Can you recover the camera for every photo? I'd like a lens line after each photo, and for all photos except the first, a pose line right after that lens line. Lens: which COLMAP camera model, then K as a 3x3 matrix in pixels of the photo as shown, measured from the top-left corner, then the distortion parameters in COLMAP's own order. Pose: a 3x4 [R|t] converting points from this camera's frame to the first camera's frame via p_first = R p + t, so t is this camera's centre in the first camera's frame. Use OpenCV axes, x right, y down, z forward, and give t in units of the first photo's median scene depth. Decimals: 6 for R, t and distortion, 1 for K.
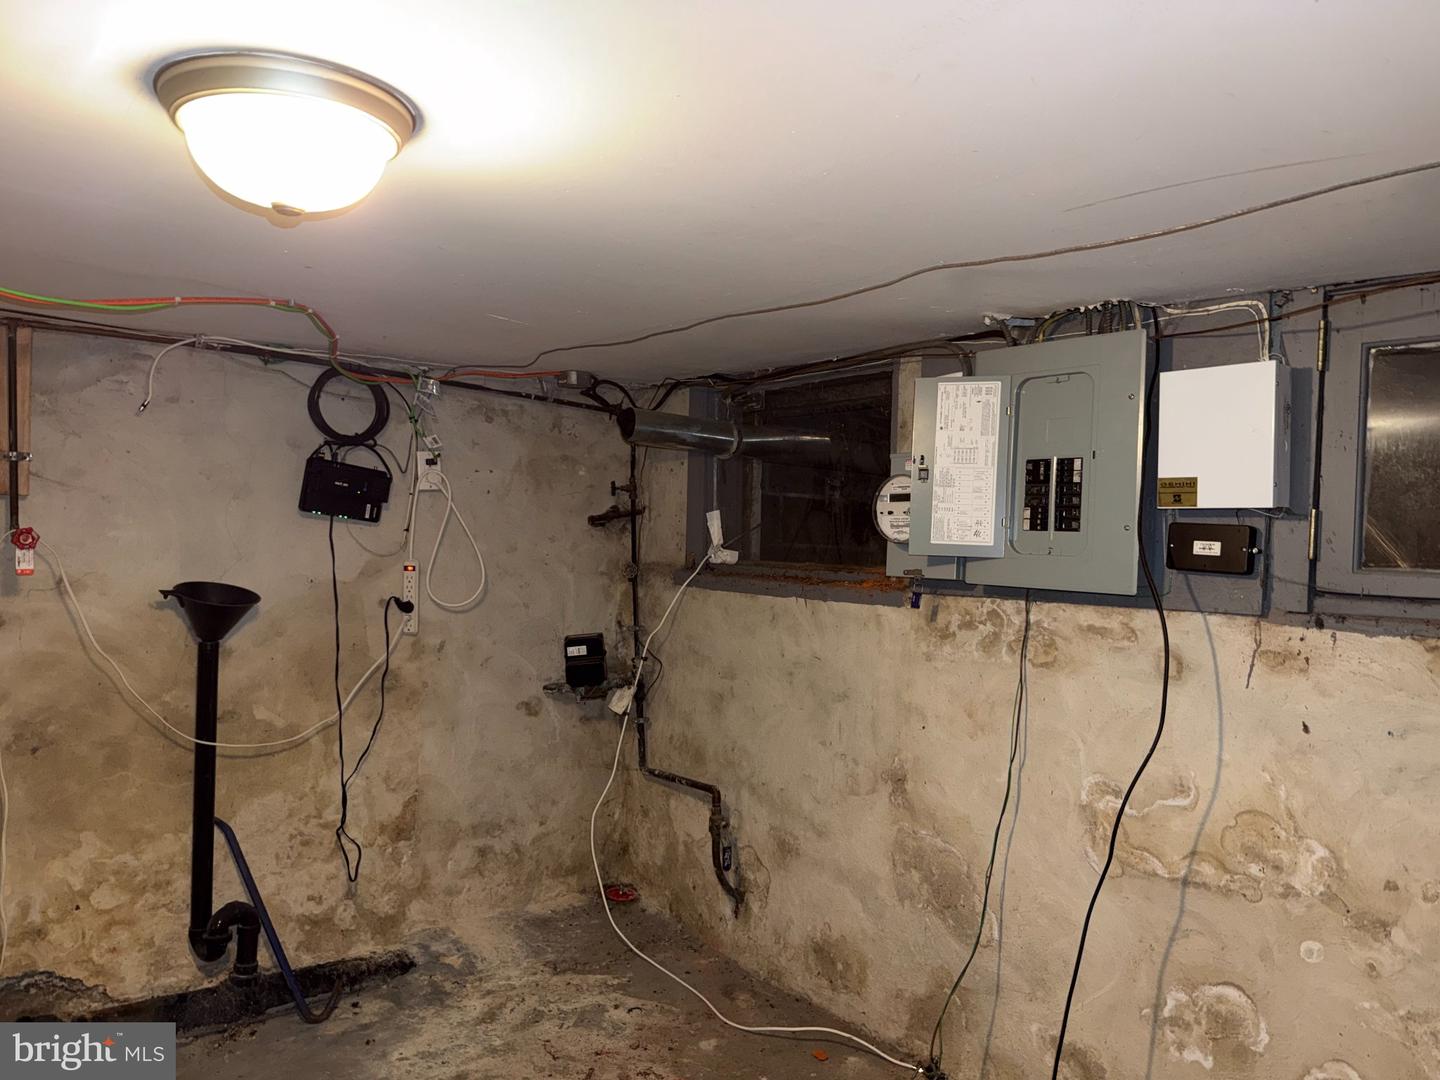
lens RADIAL K [[1006.3, 0, 724.9], [0, 1006.3, 533.2], [0, 0, 1]] dist [0.065738, -0.100859]
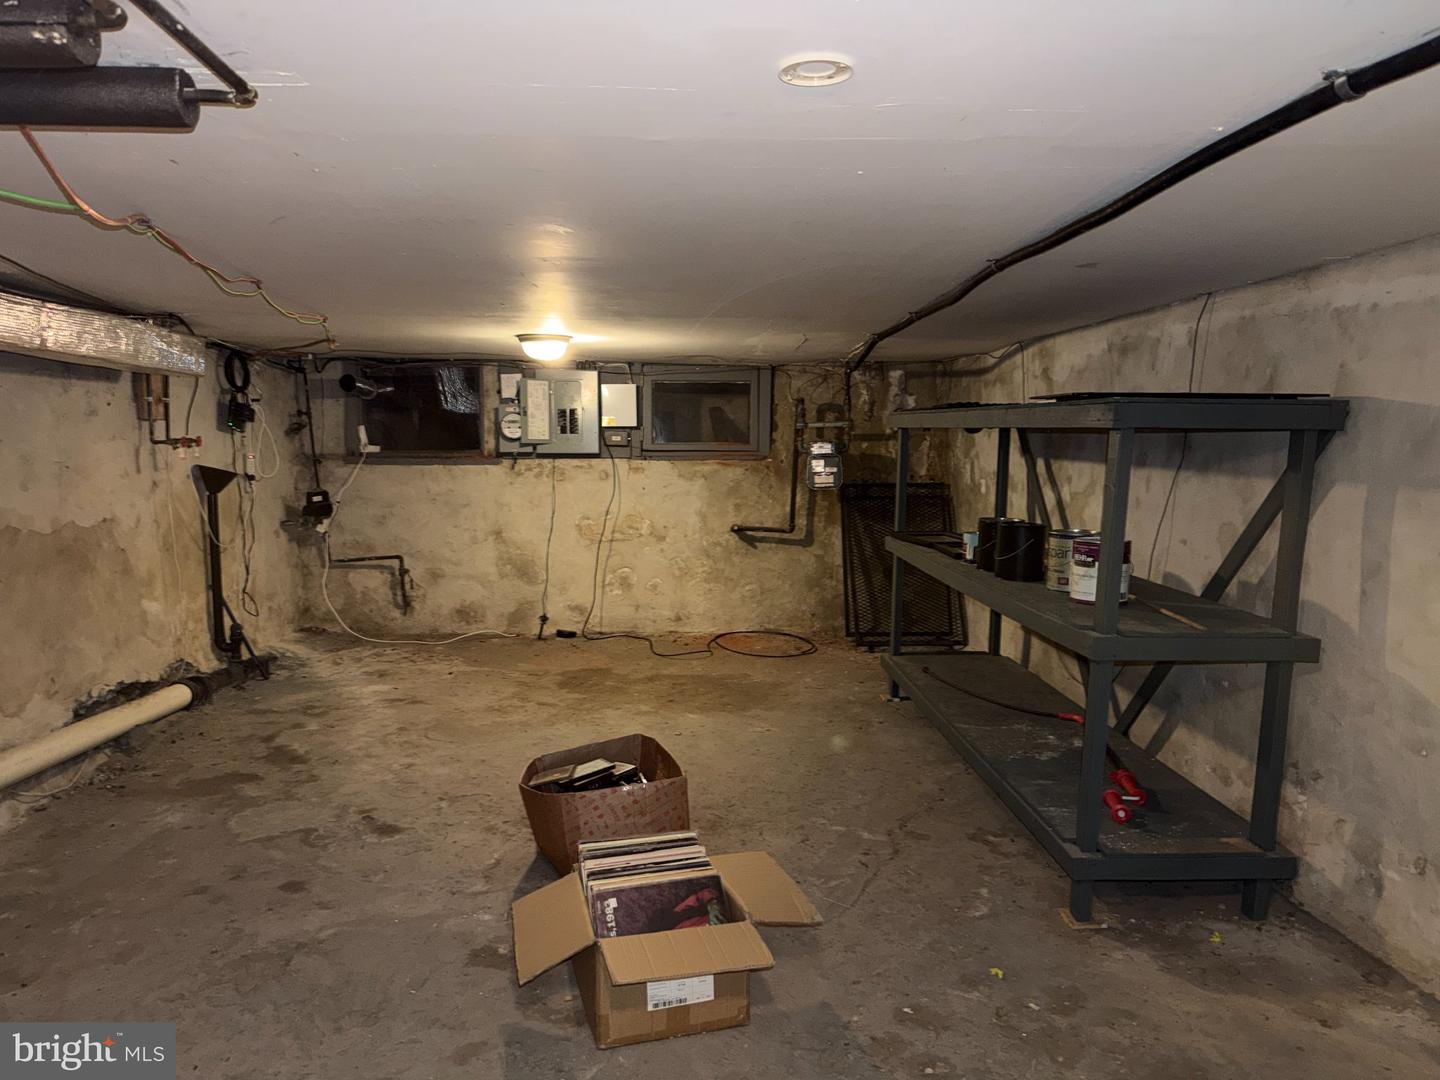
lens RADIAL K [[1006.3, 0, 722.2], [0, 1006.3, 539.2], [0, 0, 1]] dist [0.065738, -0.100859]
pose [[0.604393, -0.089779, 0.791612, -1.628647], [0.017489, 0.994886, 0.099480, 0.017748], [-0.796494, -0.046281, 0.602872, -1.067059]]
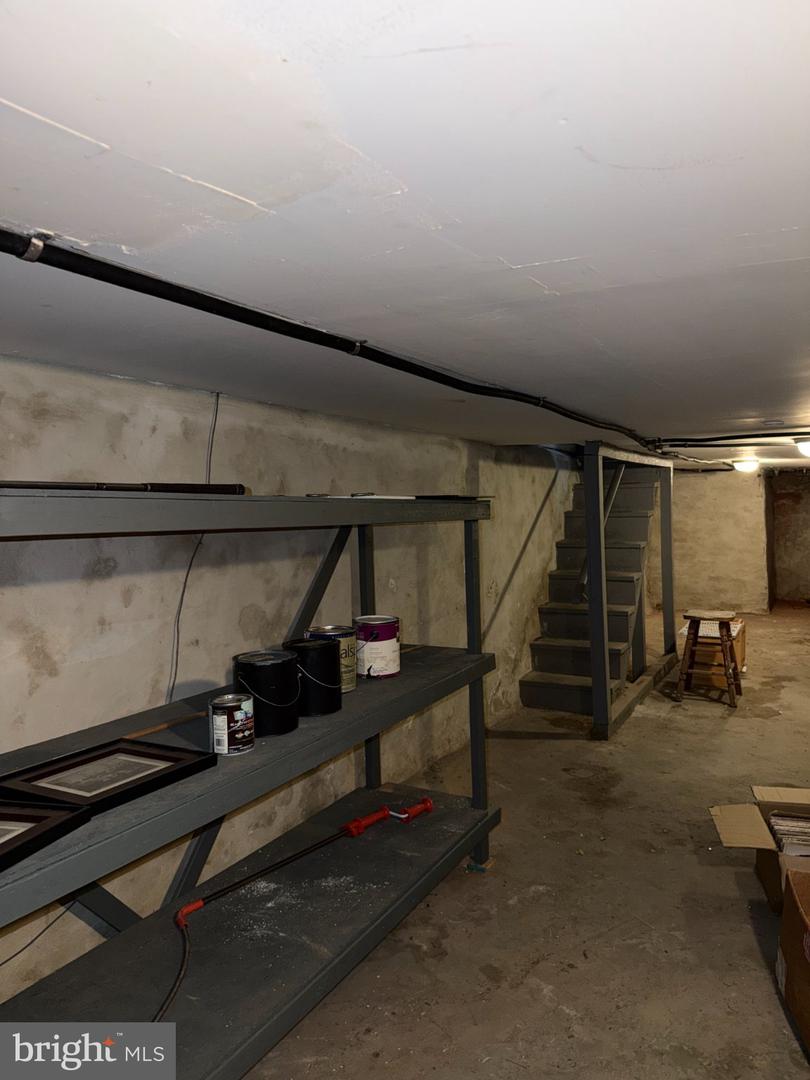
lens RADIAL K [[754.7, 0, 410.5], [0, 754.7, 542.1], [0, 0, 1]] dist [0.065738, -0.100859]
pose [[-0.931563, 0.019900, -0.363035, 0.134373], [-0.003021, 0.998043, 0.062460, -0.027732], [0.363567, 0.059282, -0.929680, 0.442133]]
